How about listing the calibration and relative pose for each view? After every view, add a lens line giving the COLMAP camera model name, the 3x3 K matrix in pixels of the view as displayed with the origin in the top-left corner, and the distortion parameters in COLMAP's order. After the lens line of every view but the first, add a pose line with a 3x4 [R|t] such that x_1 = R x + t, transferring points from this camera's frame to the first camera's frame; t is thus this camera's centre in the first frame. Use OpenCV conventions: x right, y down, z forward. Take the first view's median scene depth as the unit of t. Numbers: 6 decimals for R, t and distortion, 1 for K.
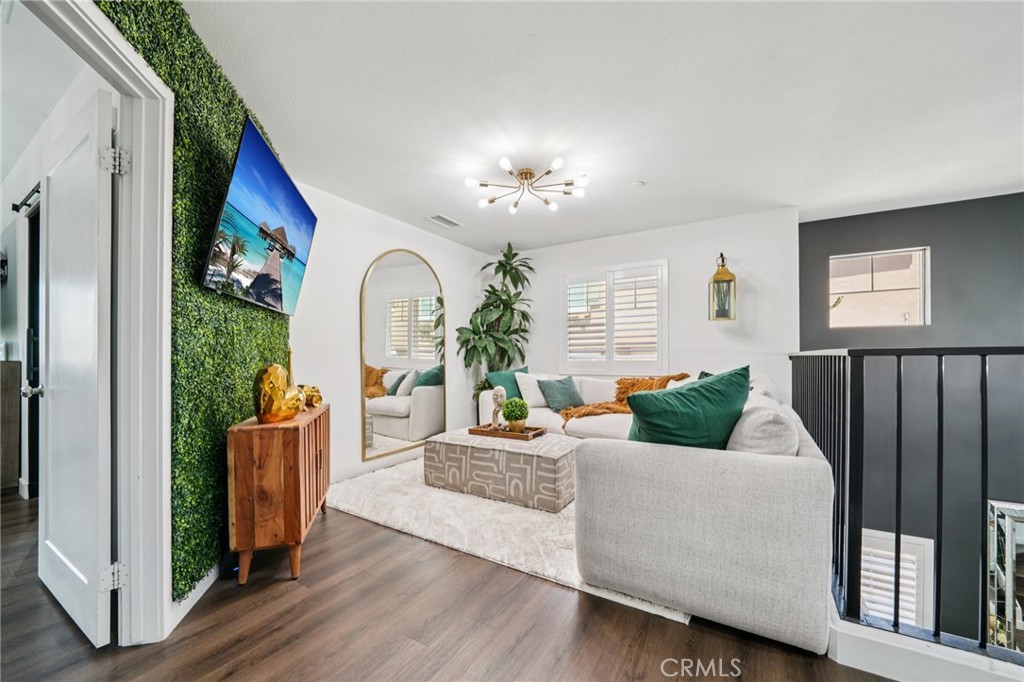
lens RADIAL K [[393.0, 0, 503.4], [0, 393.0, 357.2], [0, 0, 1]] dist [-0.013970, -0.000117]
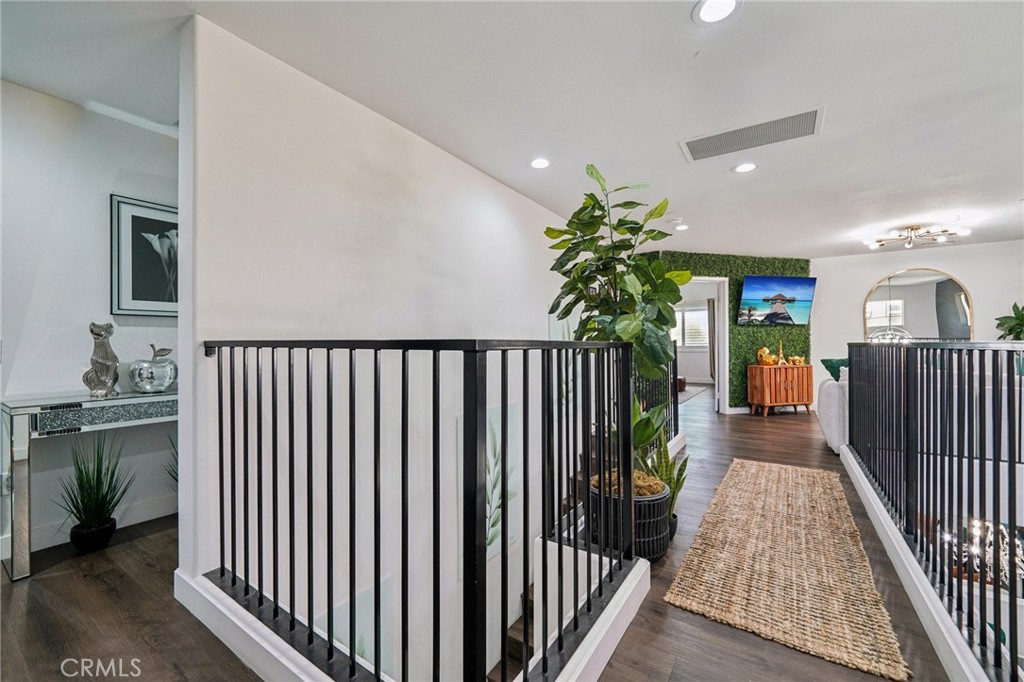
lens RADIAL K [[404.5, 0, 508.0], [0, 404.5, 335.2], [0, 0, 1]] dist [-0.014706, 0.003229]
pose [[-0.048470, -0.012108, -0.998751, 1.793557], [0.000023, 0.999927, -0.012123, -0.019593], [0.998825, -0.000611, -0.048466, -0.554960]]
